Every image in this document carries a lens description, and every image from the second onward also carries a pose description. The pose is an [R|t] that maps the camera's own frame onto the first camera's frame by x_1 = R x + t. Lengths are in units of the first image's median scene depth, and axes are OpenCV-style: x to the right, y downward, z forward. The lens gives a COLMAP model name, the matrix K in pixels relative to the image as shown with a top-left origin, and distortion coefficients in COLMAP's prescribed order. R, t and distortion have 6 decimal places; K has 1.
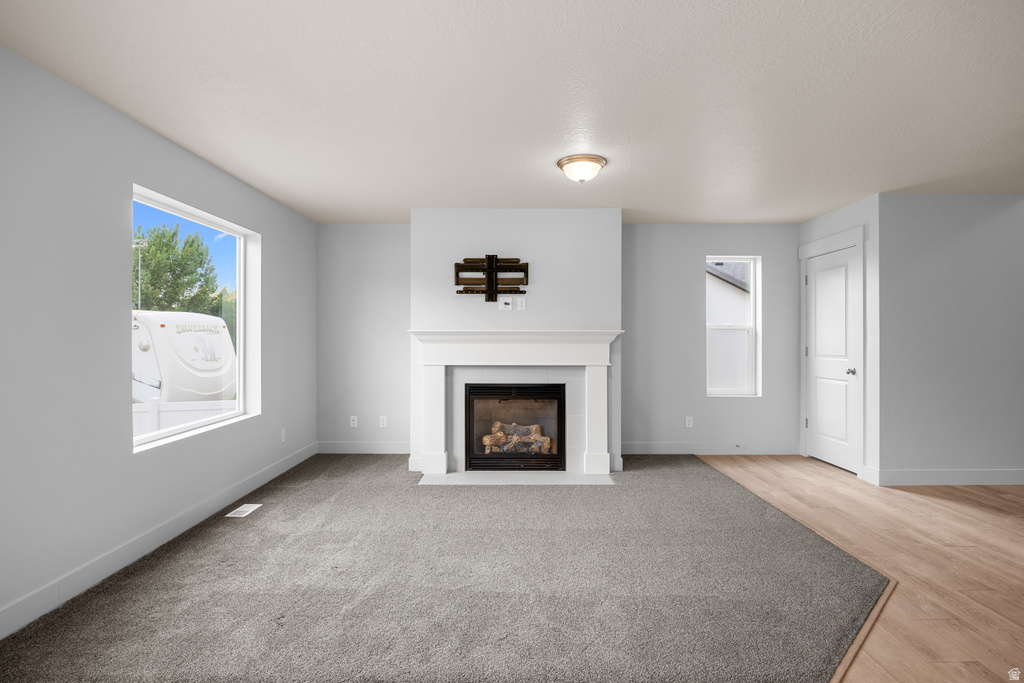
lens RADIAL K [[539.4, 0, 512.0], [0, 539.4, 340.1], [0, 0, 1]] dist [-0.012711, -0.000813]
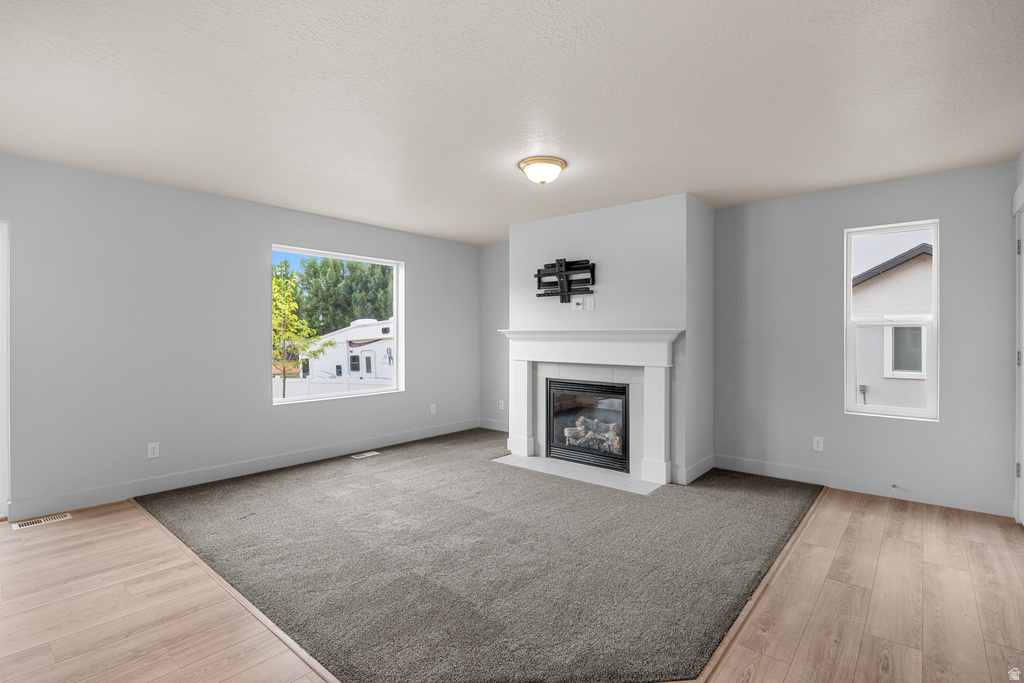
lens RADIAL K [[488.0, 0, 508.8], [0, 488.0, 339.8], [0, 0, 1]] dist [-0.019338, 0.000199]
pose [[0.762313, 0.005520, -0.647185, 0.501410], [-0.004472, 0.999985, 0.003261, -0.000209], [0.647193, 0.000408, 0.762326, 0.191830]]
